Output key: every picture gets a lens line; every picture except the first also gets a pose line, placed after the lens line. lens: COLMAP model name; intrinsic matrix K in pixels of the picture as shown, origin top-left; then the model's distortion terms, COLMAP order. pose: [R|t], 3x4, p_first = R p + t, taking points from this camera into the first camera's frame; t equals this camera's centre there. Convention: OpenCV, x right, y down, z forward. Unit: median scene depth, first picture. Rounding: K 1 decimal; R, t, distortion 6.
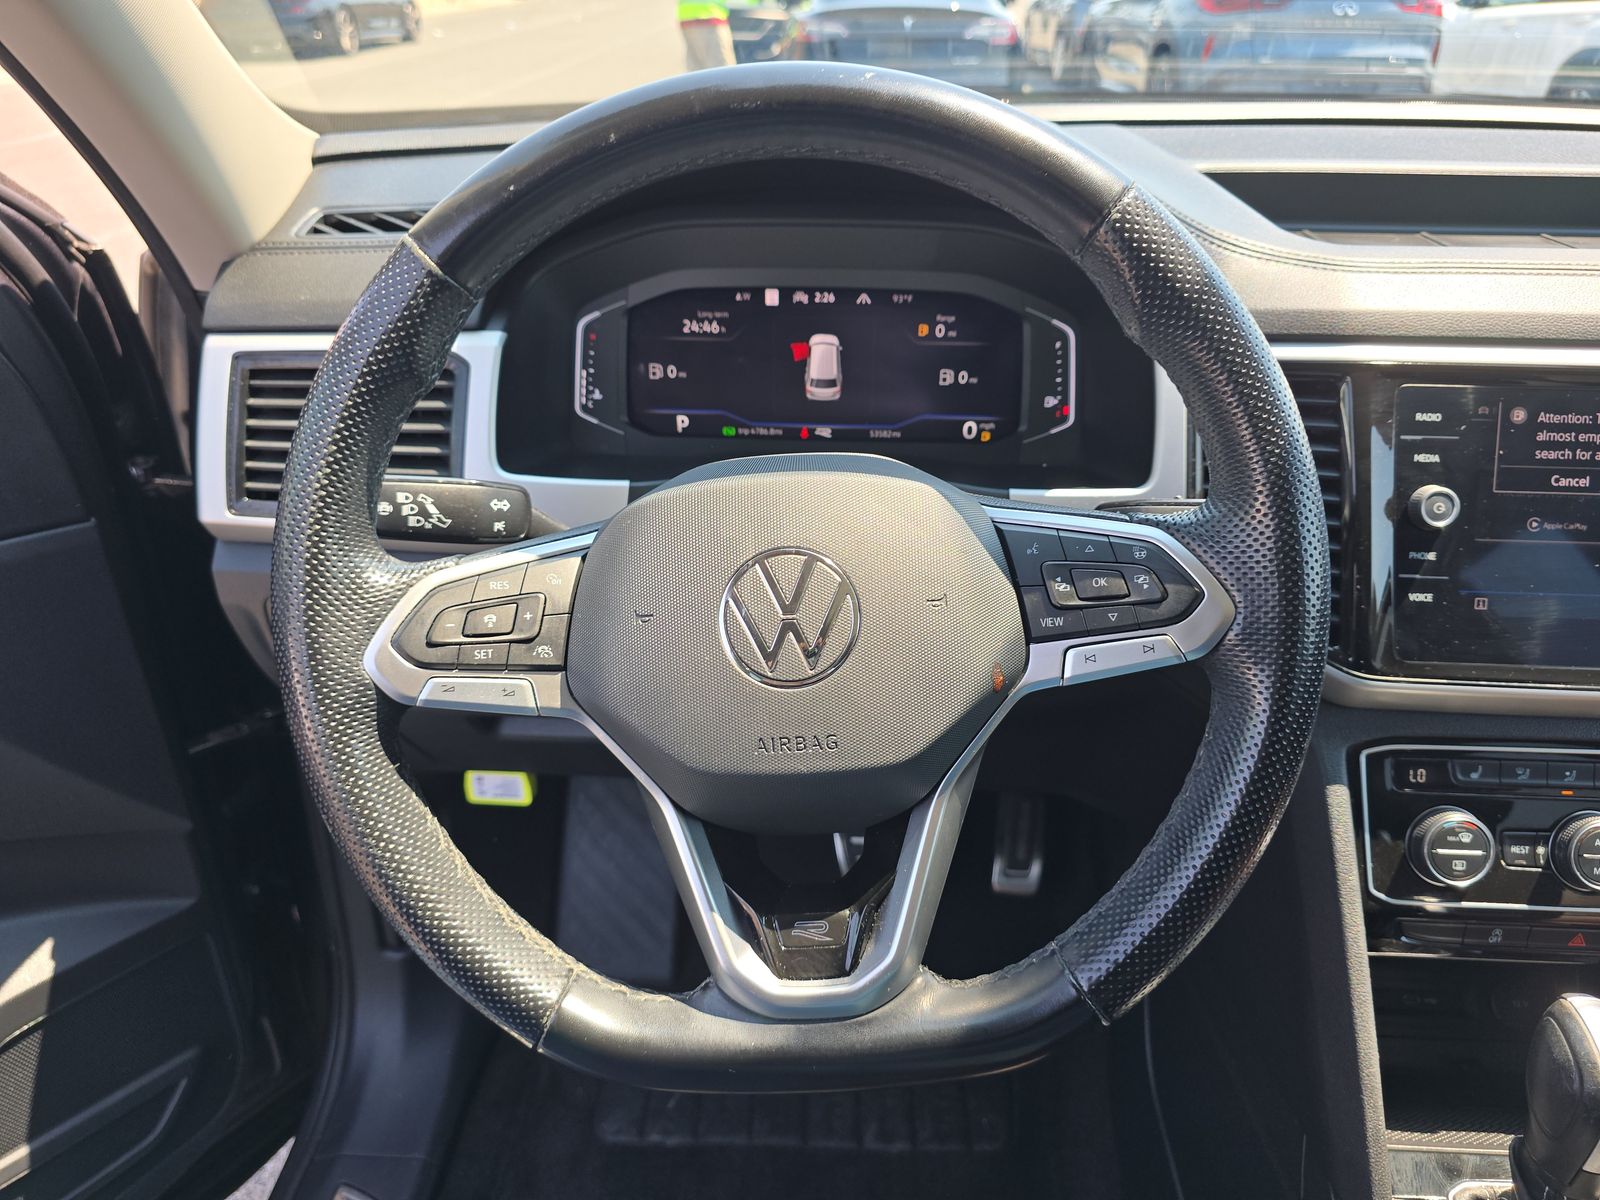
lens RADIAL K [[1084.1, 0, 789.3], [0, 1084.1, 608.5], [0, 0, 1]] dist [0.017118, -0.018042]
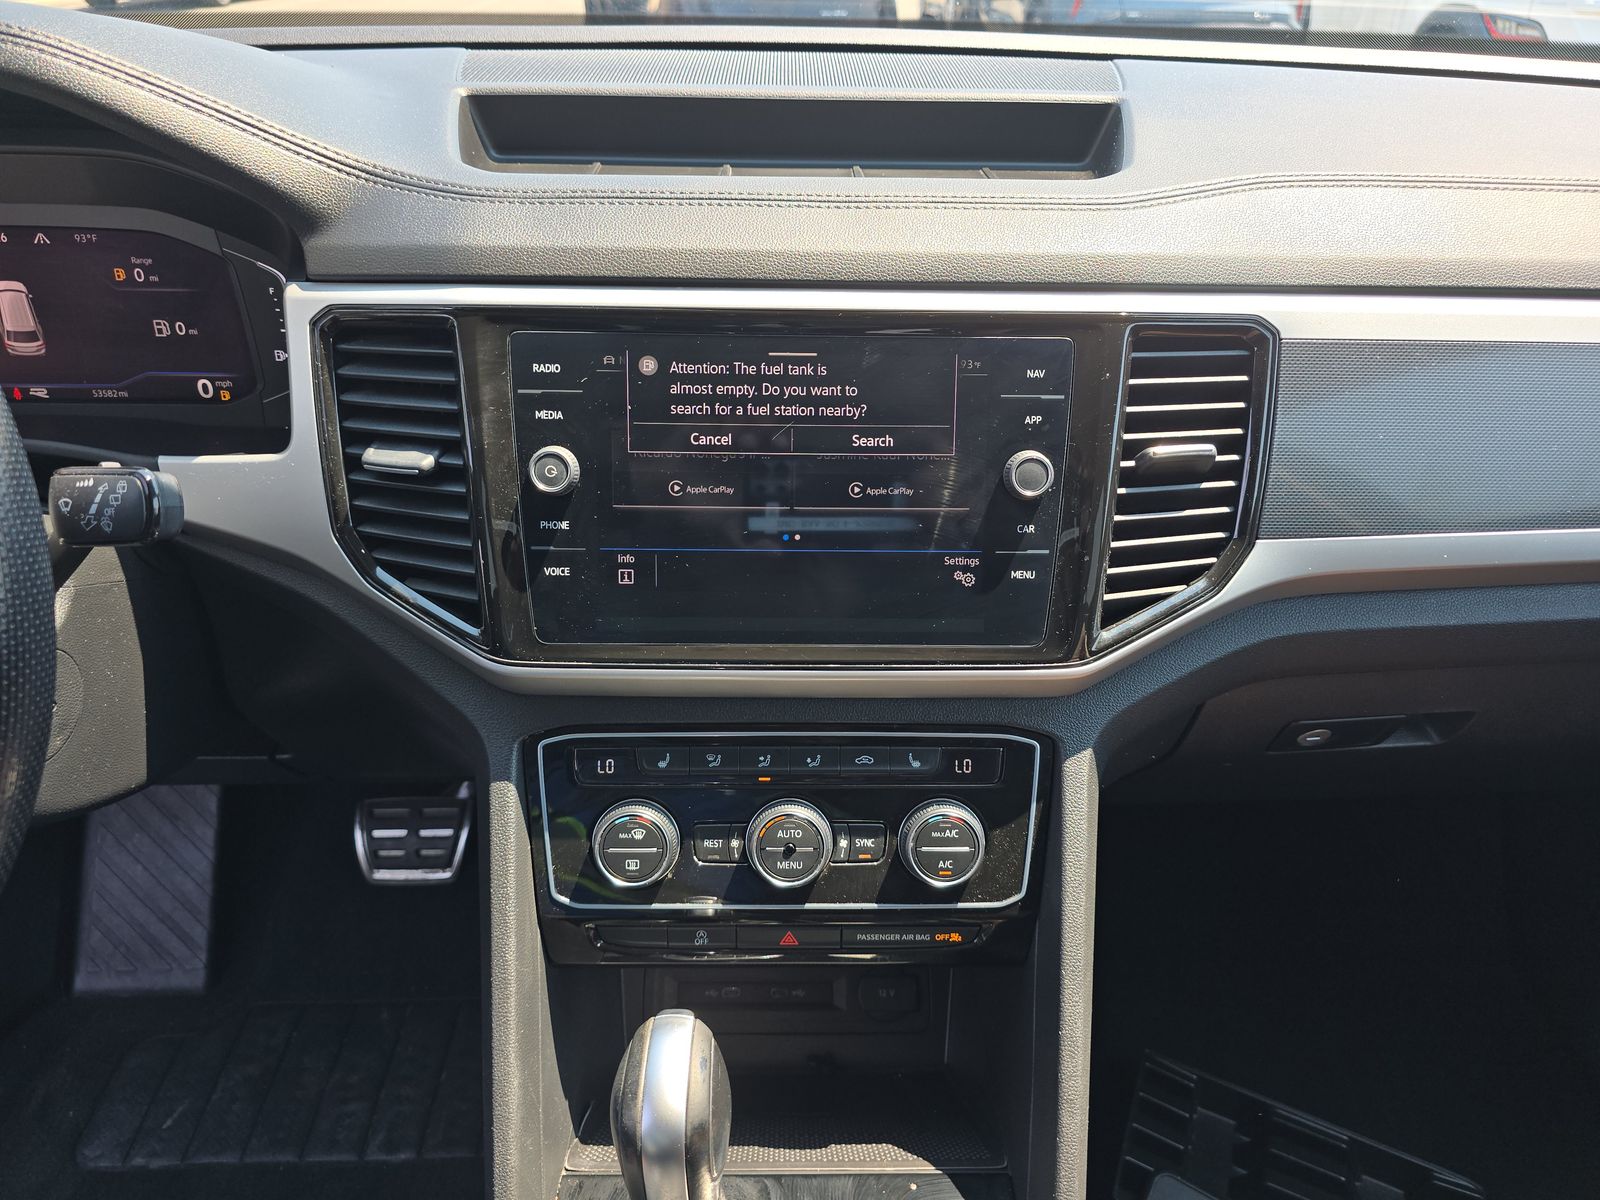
lens RADIAL K [[1084.1, 0, 816.3], [0, 1084.1, 607.9], [0, 0, 1]] dist [0.017118, -0.018042]
pose [[0.997602, -0.024588, 0.064697, 0.624195], [0.022456, 0.999187, 0.033468, -0.004518], [-0.065467, -0.031935, 0.997344, 0.080273]]
